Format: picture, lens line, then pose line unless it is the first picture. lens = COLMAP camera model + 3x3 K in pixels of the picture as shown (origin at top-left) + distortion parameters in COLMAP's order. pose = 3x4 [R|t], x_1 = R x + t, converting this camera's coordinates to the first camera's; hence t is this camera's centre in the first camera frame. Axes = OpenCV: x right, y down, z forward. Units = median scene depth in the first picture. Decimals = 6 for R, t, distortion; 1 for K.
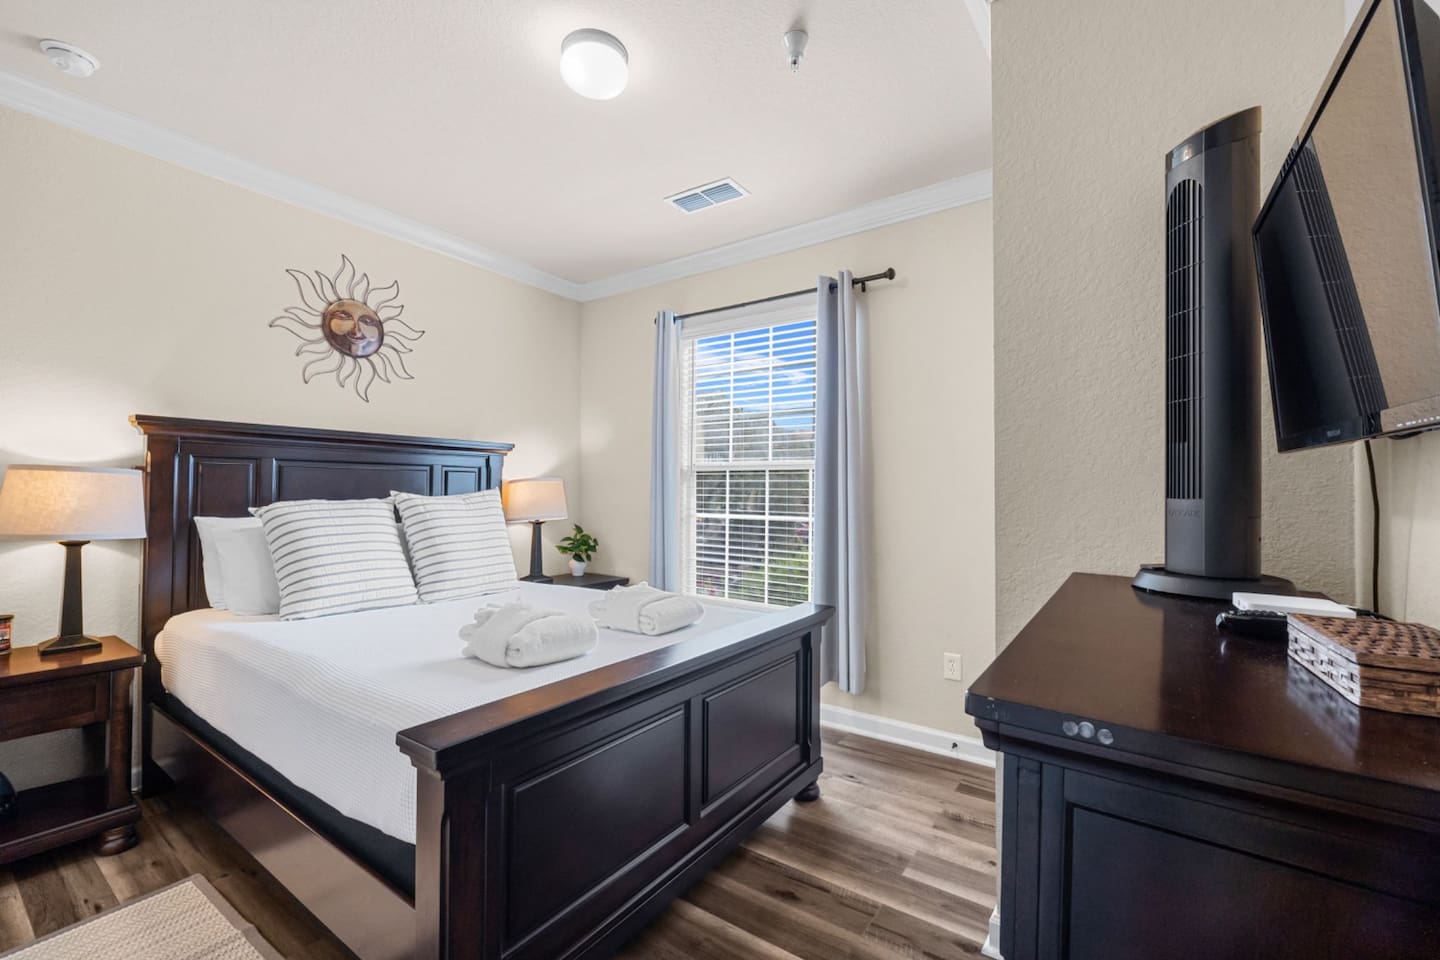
lens RADIAL K [[616.1, 0, 661.7], [0, 616.1, 483.7], [0, 0, 1]] dist [-0.008191, -0.000845]
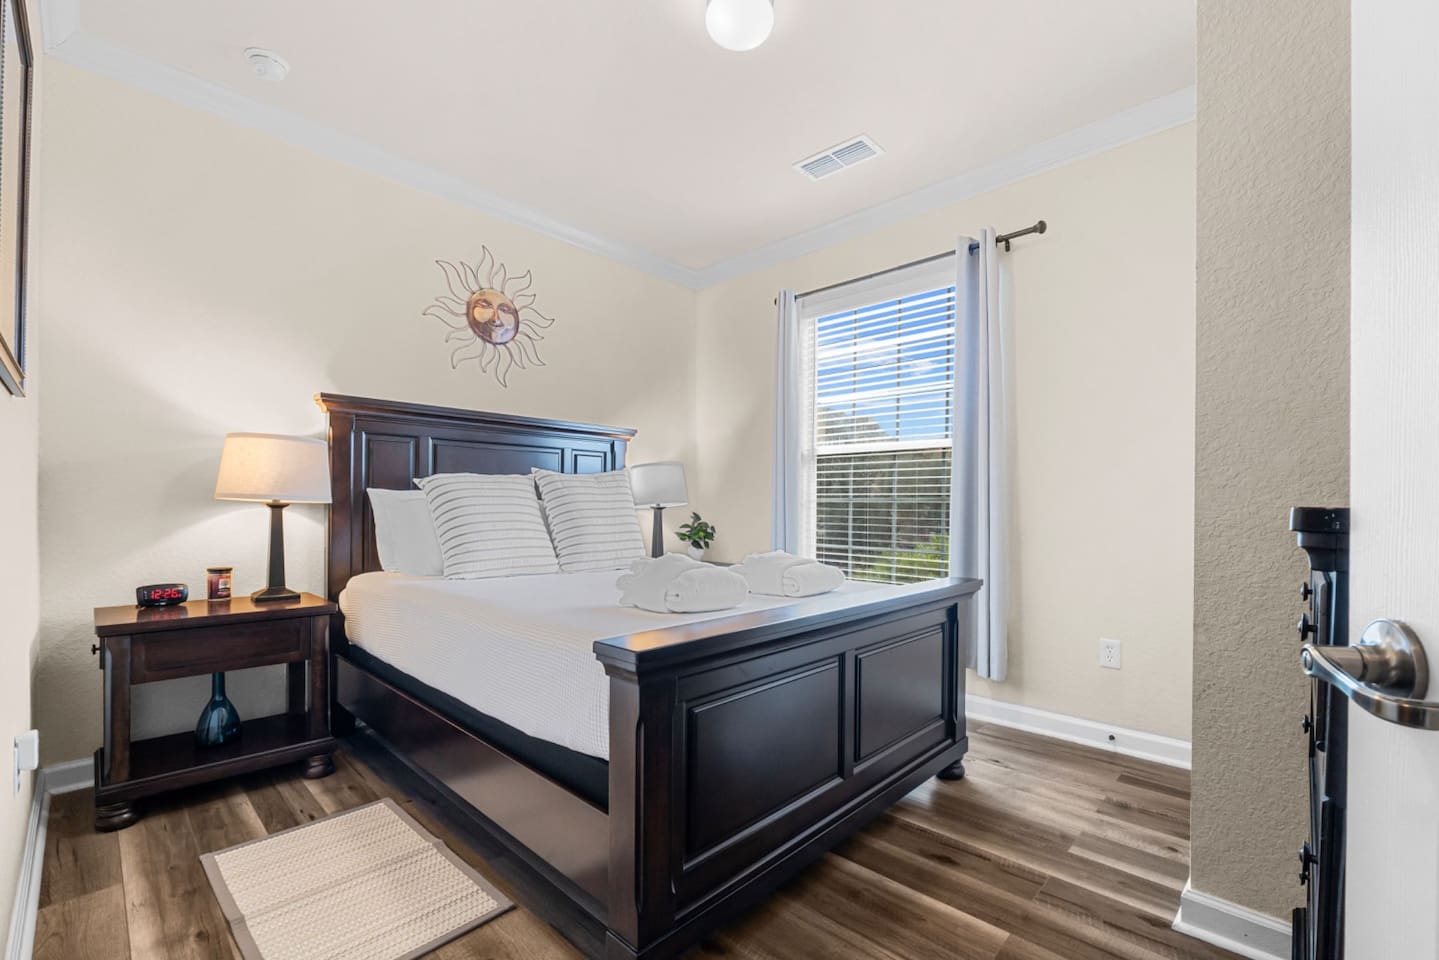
lens RADIAL K [[615.6, 0, 658.5], [0, 615.6, 514.0], [0, 0, 1]] dist [-0.008191, -0.000845]
pose [[0.988010, -0.007067, -0.154227, -0.078101], [0.011443, 0.999556, 0.027506, 0.079366], [0.153964, -0.028941, 0.987653, -0.013061]]
